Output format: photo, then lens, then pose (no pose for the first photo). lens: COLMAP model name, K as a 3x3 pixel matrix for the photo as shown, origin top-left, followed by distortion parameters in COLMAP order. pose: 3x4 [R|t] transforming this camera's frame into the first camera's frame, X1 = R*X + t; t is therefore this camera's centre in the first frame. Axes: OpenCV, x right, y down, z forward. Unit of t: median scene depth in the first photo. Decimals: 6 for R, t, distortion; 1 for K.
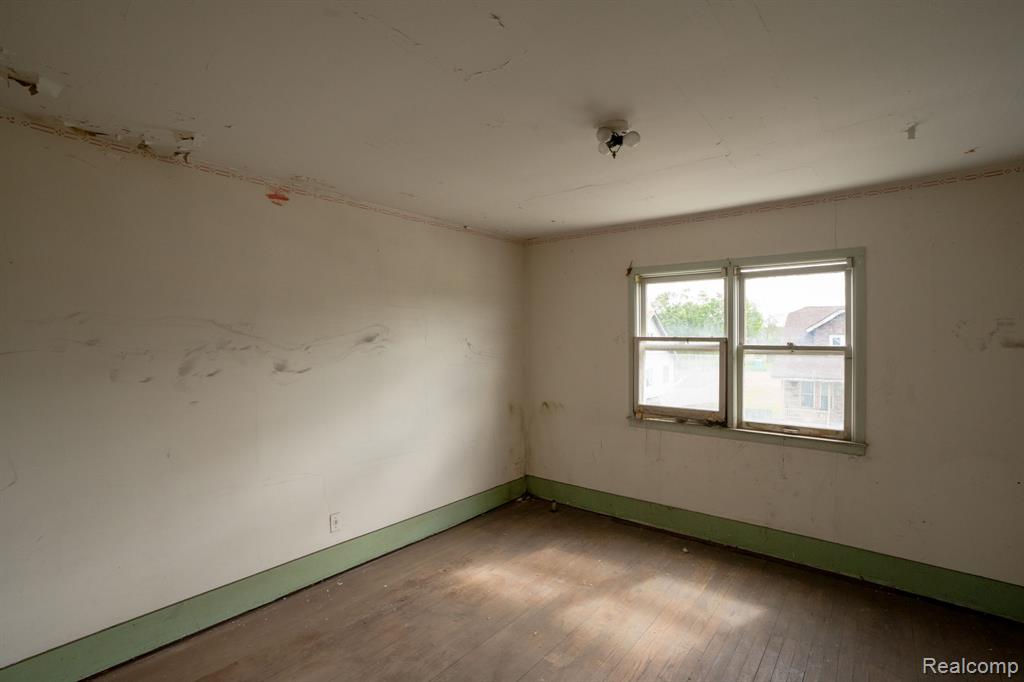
lens RADIAL K [[491.5, 0, 515.2], [0, 491.5, 341.5], [0, 0, 1]] dist [-0.066915, 0.038915]
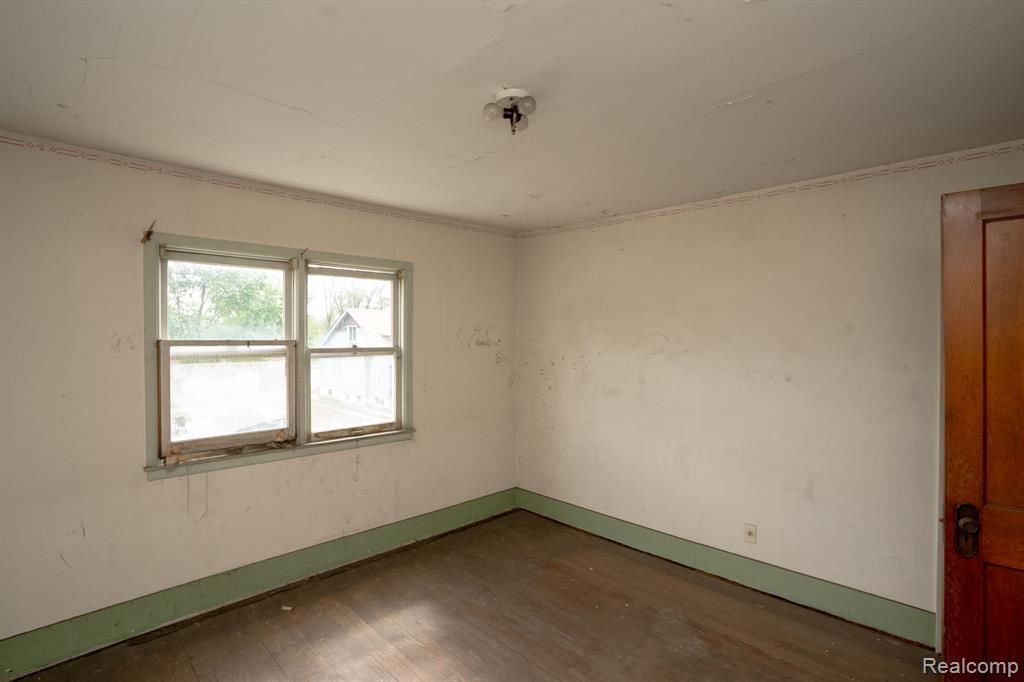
lens RADIAL K [[491.5, 0, 515.2], [0, 491.5, 341.5], [0, 0, 1]] dist [-0.066915, 0.038915]
pose [[0.099838, -0.015545, 0.994882, -0.385026], [0.004519, 0.999875, 0.015169, -0.017166], [-0.994993, 0.002982, 0.099896, 0.539423]]
